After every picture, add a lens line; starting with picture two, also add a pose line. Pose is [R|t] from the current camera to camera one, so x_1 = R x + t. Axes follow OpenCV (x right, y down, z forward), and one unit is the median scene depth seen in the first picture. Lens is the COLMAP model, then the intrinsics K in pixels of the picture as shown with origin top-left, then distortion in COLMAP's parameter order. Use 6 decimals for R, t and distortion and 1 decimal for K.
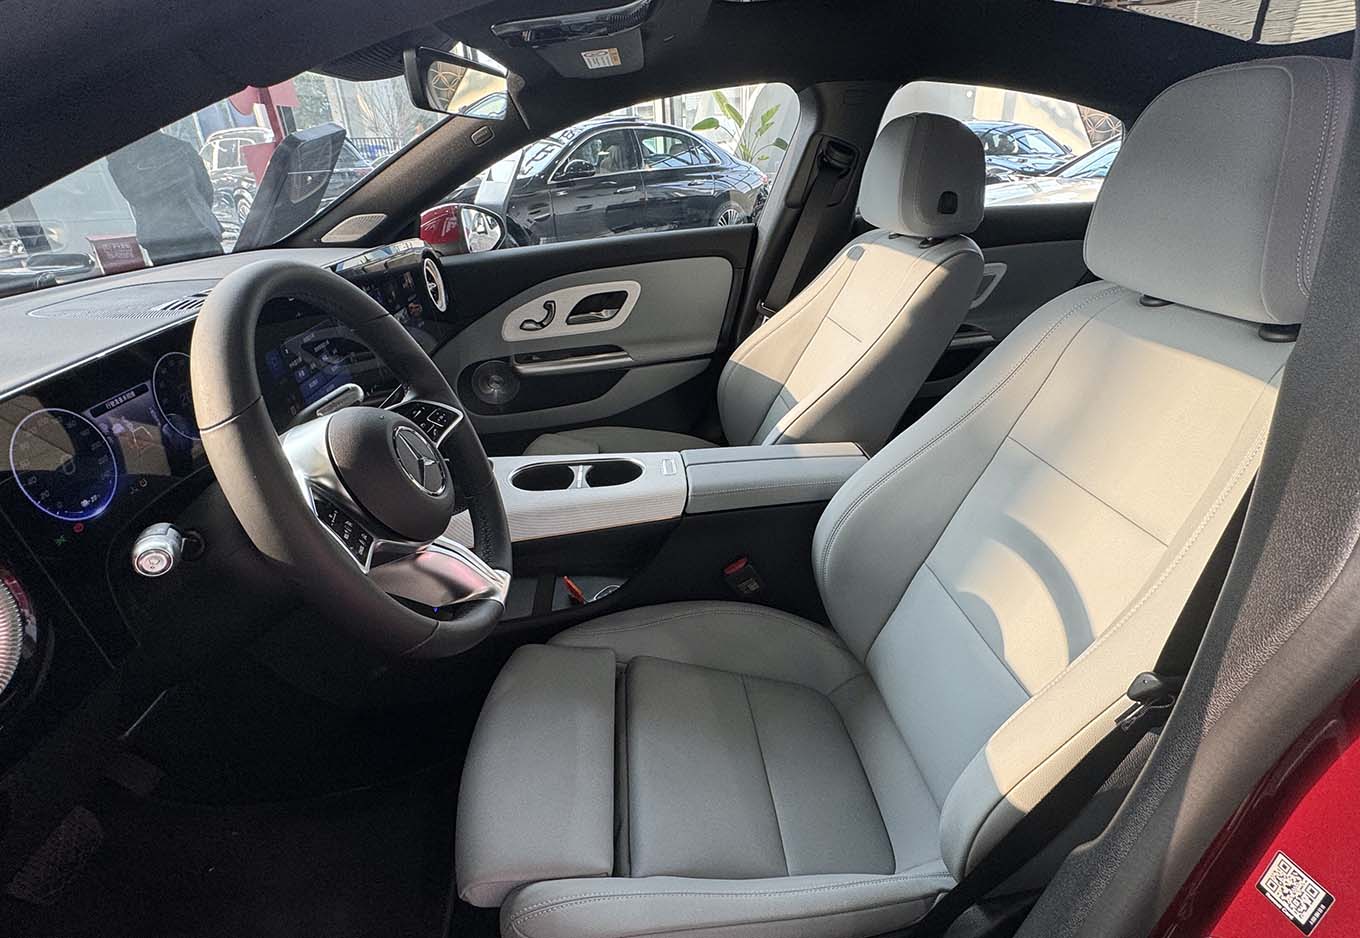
lens RADIAL K [[654.4, 0, 680.0], [0, 654.4, 469.0], [0, 0, 1]] dist [0.000609, -0.000855]
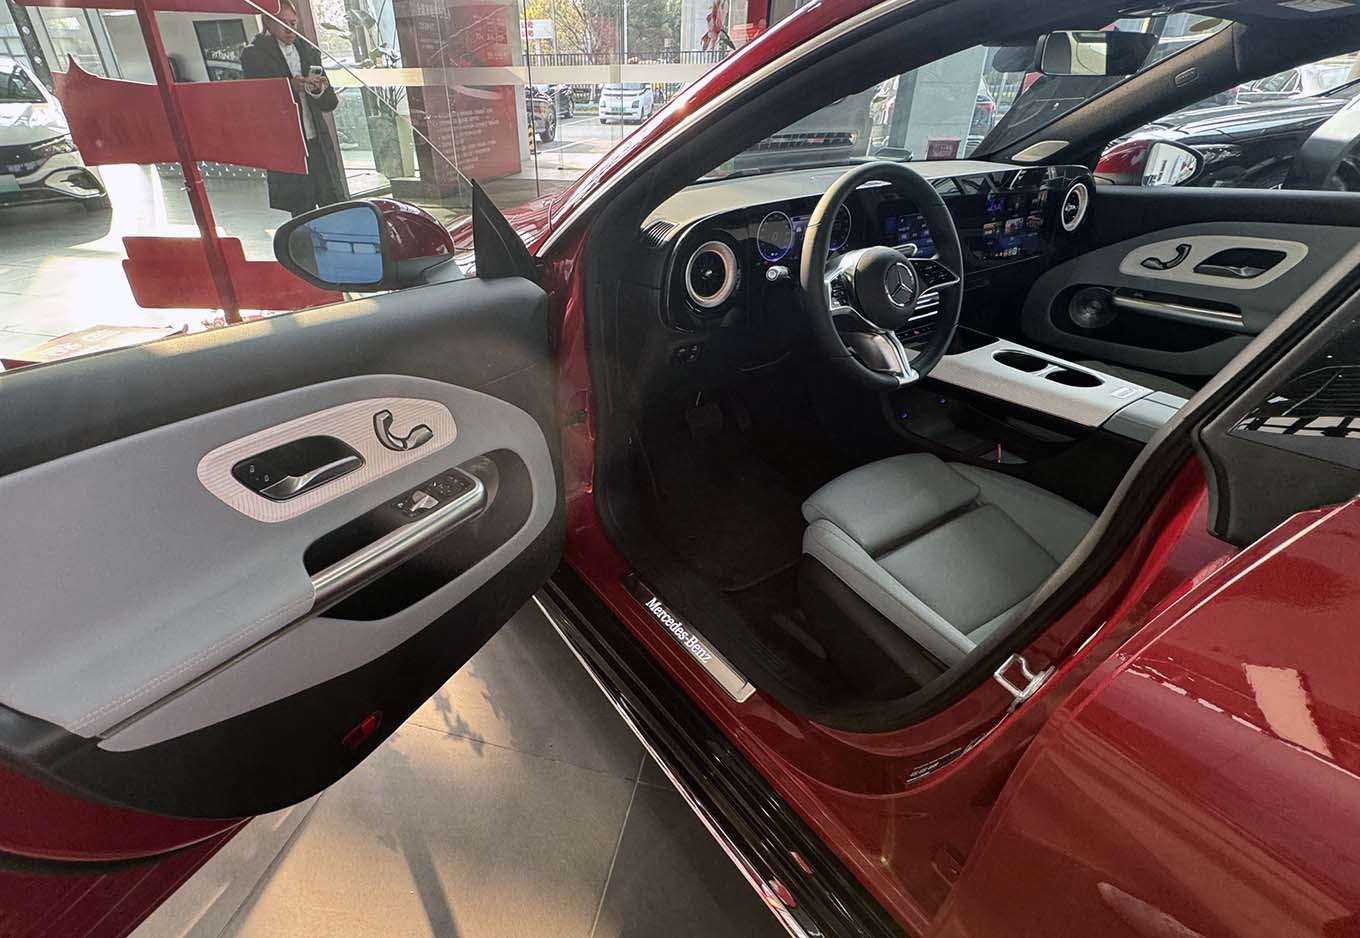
lens RADIAL K [[654.4, 0, 680.0], [0, 654.4, 469.0], [0, 0, 1]] dist [0.000609, -0.000855]
pose [[0.488842, 0.466590, -0.737108, 0.325830], [-0.384827, 0.873628, 0.297794, 0.046157], [0.782906, 0.138085, 0.606622, -0.178796]]
